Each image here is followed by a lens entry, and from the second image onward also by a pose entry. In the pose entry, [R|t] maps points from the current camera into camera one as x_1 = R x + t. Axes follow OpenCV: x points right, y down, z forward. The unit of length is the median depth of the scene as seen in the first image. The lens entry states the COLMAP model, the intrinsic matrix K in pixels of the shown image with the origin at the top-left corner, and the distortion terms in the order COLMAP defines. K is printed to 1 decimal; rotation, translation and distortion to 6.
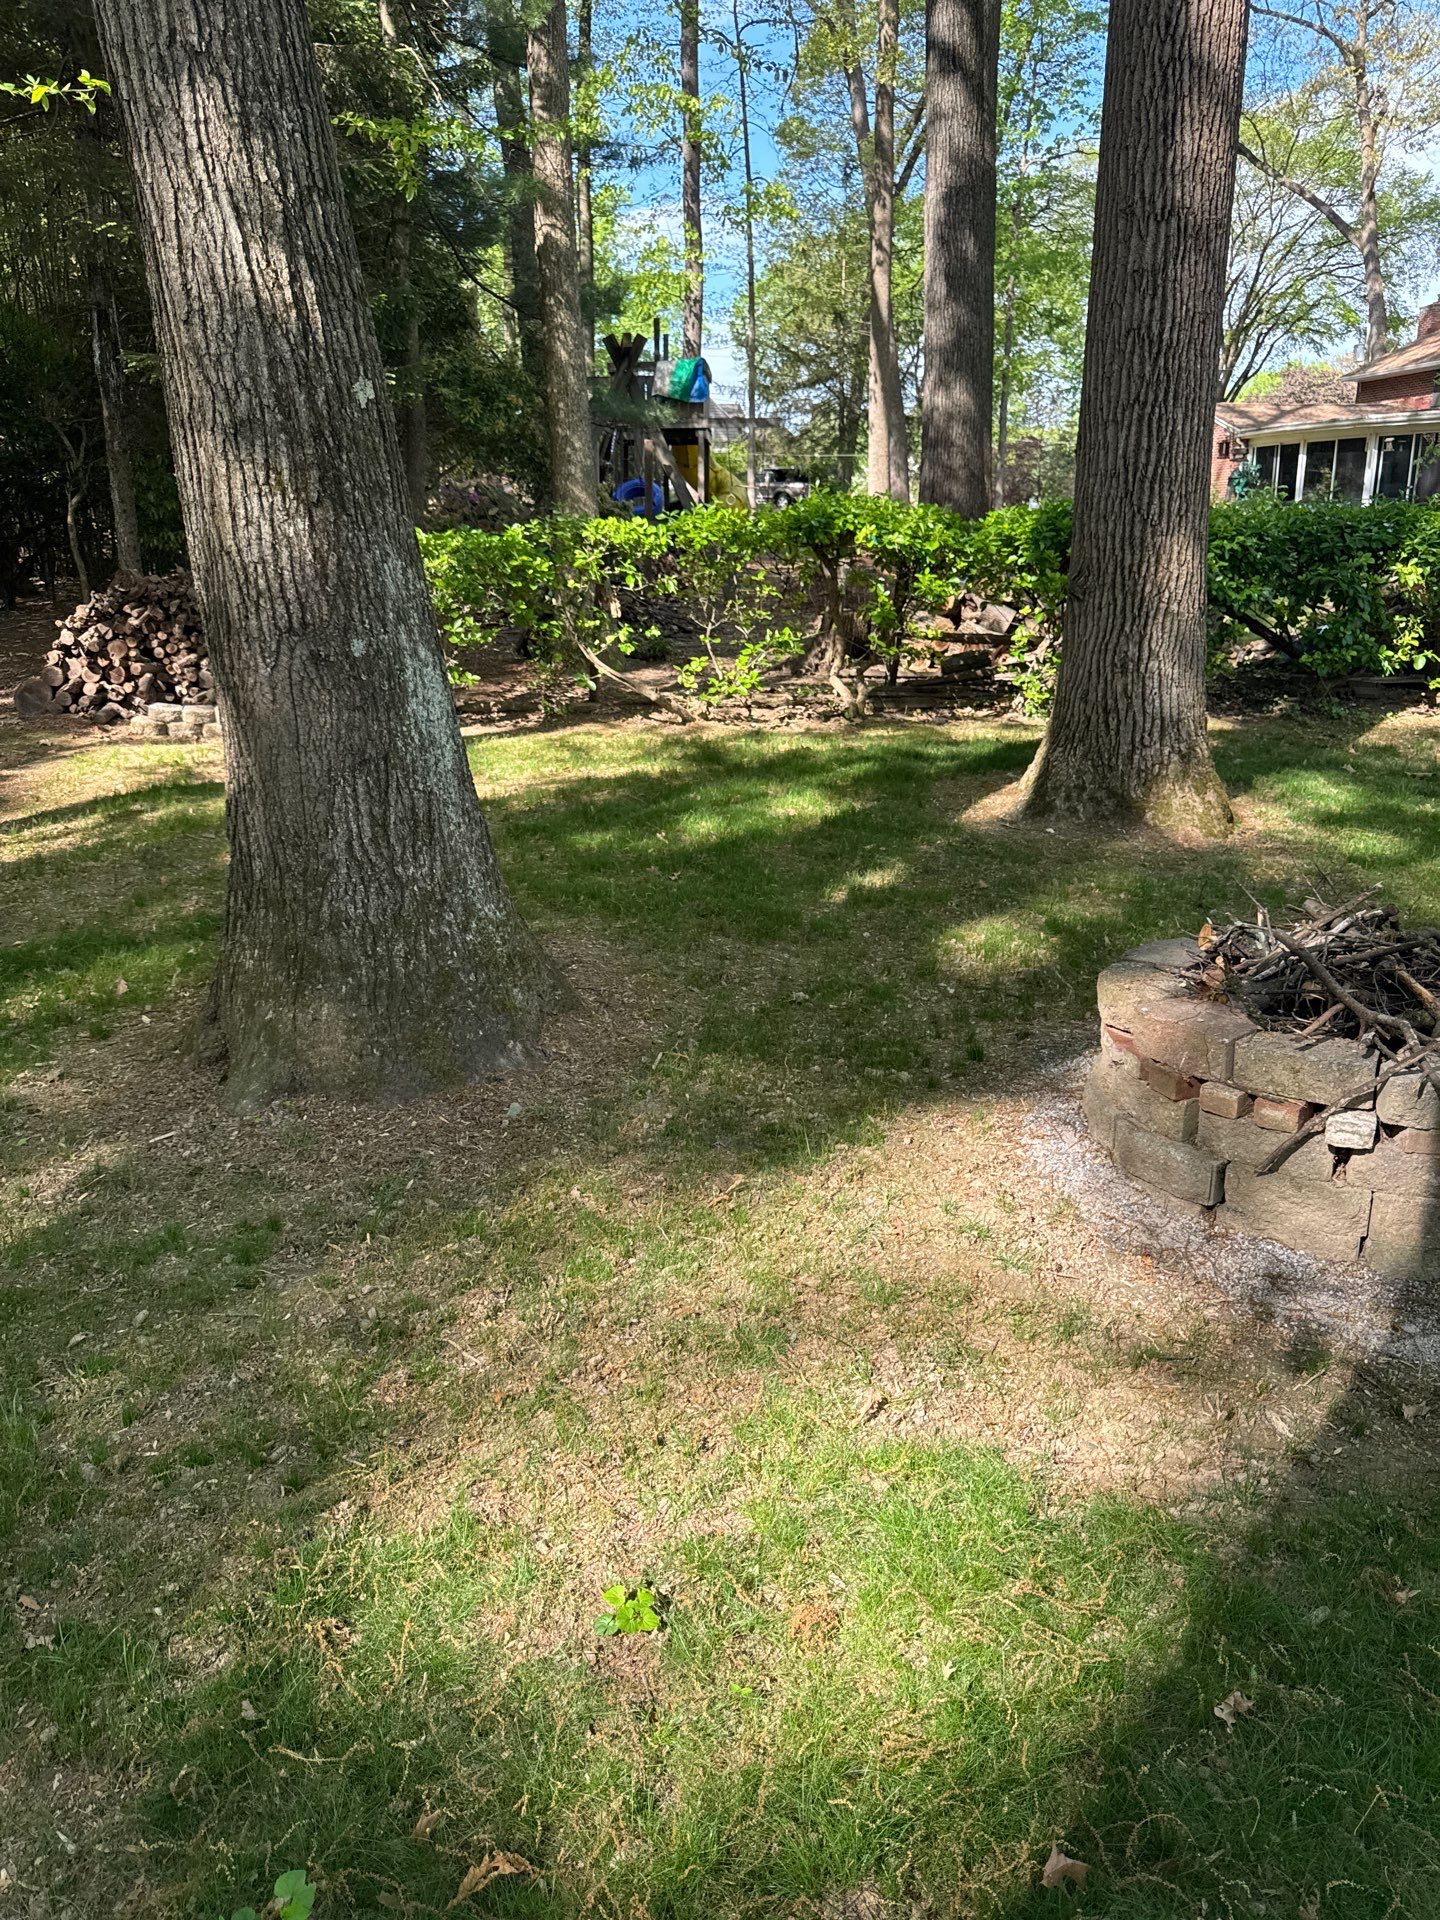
lens RADIAL K [[1343.7, 0, 729.4], [0, 1343.7, 956.2], [0, 0, 1]] dist [0.018720, -0.016370]
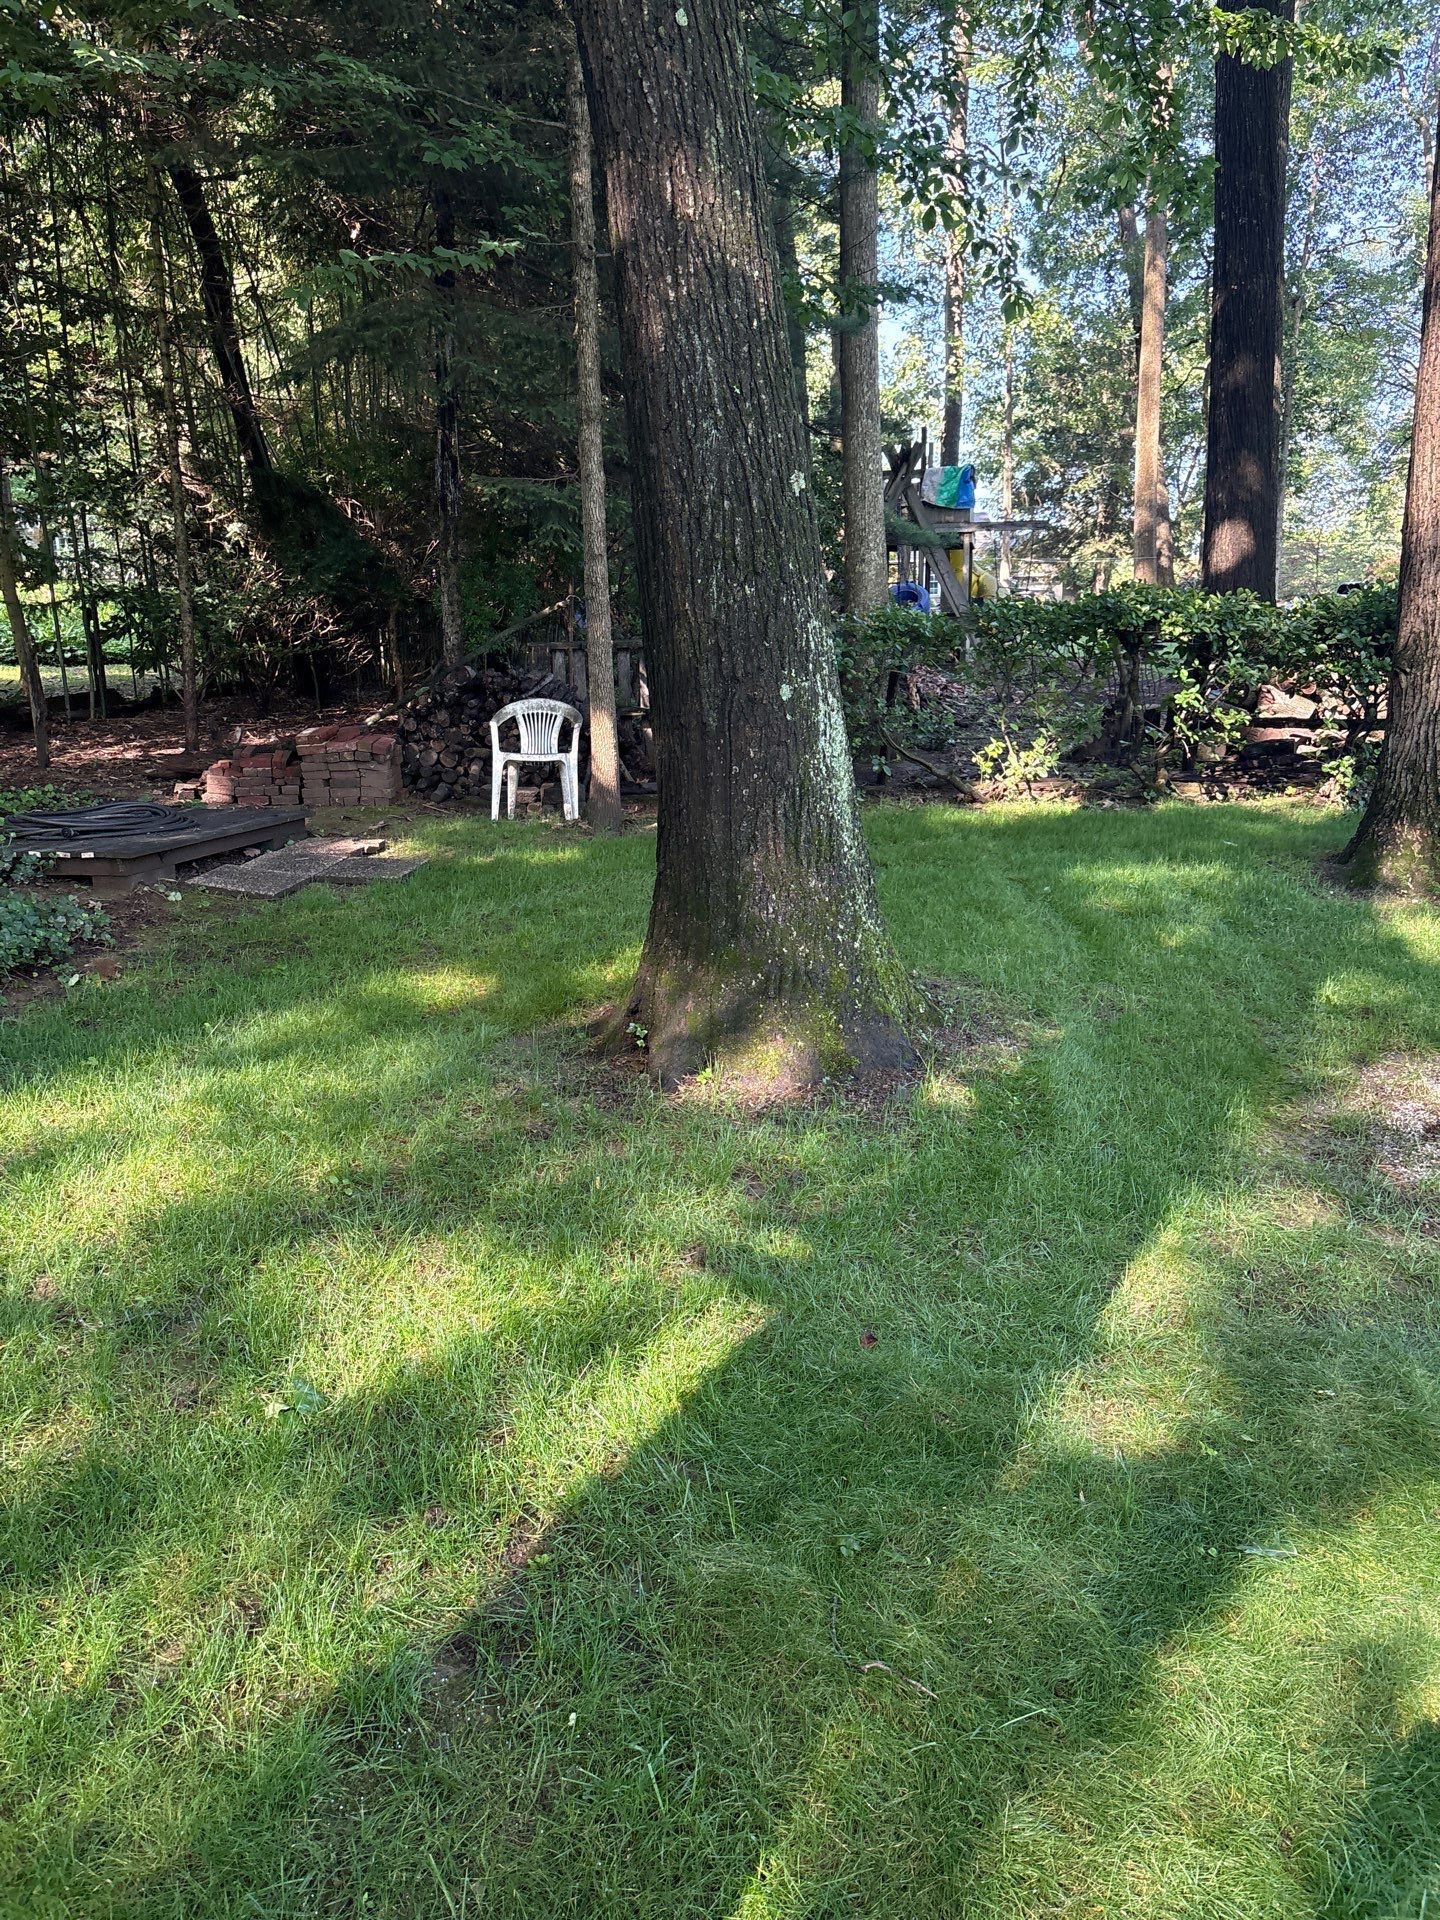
lens RADIAL K [[1449.4, 0, 707.3], [0, 1449.4, 965.7], [0, 0, 1]] dist [0.047134, -0.052696]
pose [[0.986054, 0.025685, -0.164430, -0.031526], [-0.040615, 0.995284, -0.088090, 0.031406], [0.161392, 0.093540, 0.982447, -0.060665]]
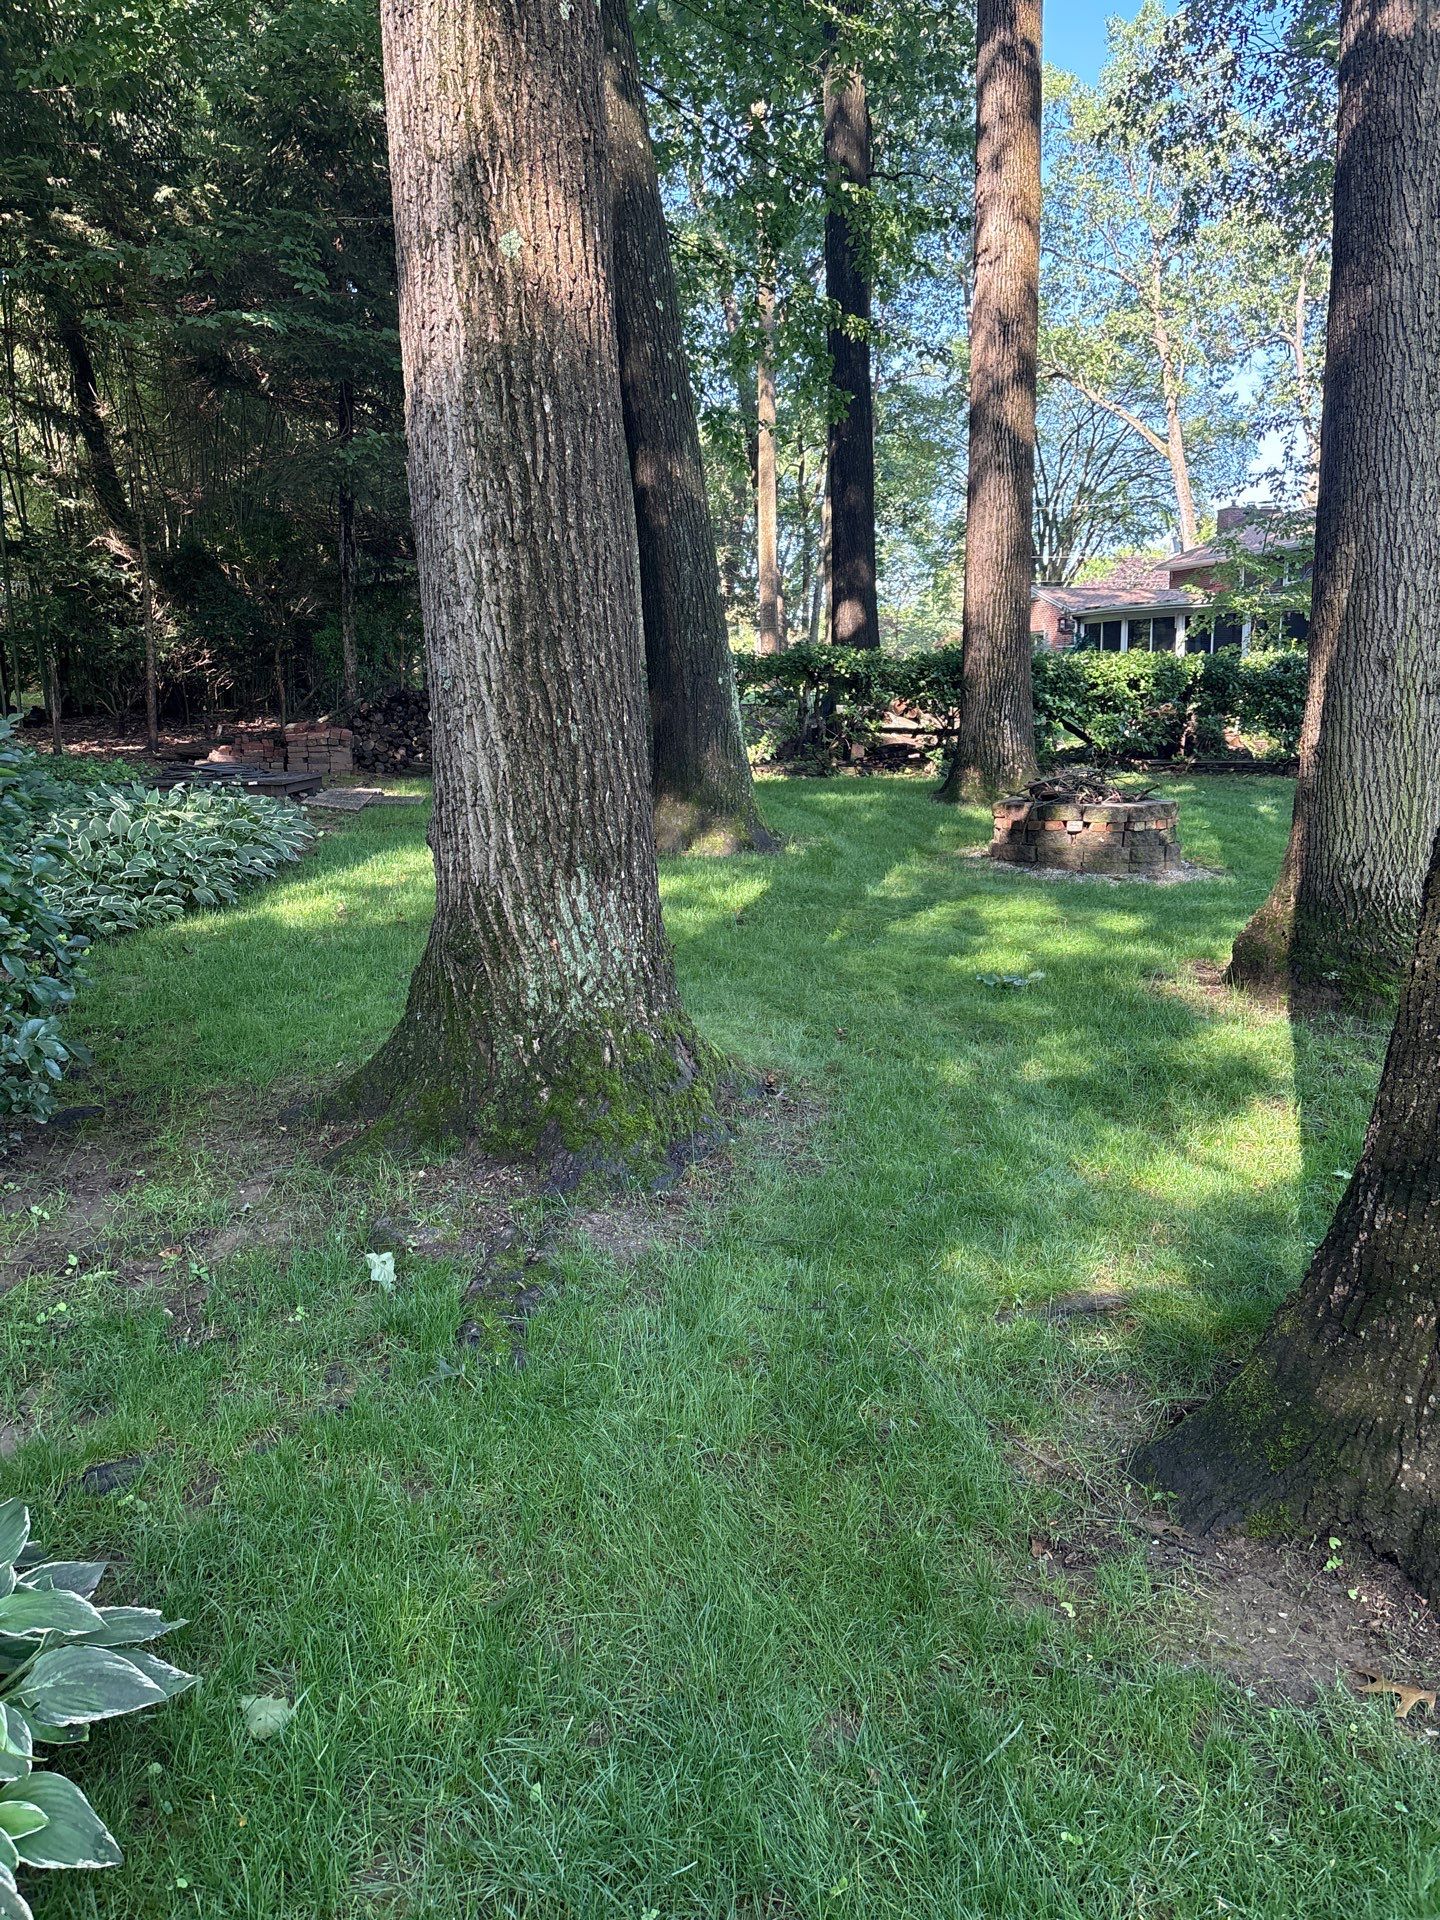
lens RADIAL K [[1436.6, 0, 722.0], [0, 1436.6, 974.4], [0, 0, 1]] dist [0.014338, -0.000878]
pose [[0.994817, -0.013507, 0.100777, -0.101959], [0.025697, 0.992360, -0.120669, 0.123886], [-0.098377, 0.122633, 0.987564, -0.305558]]
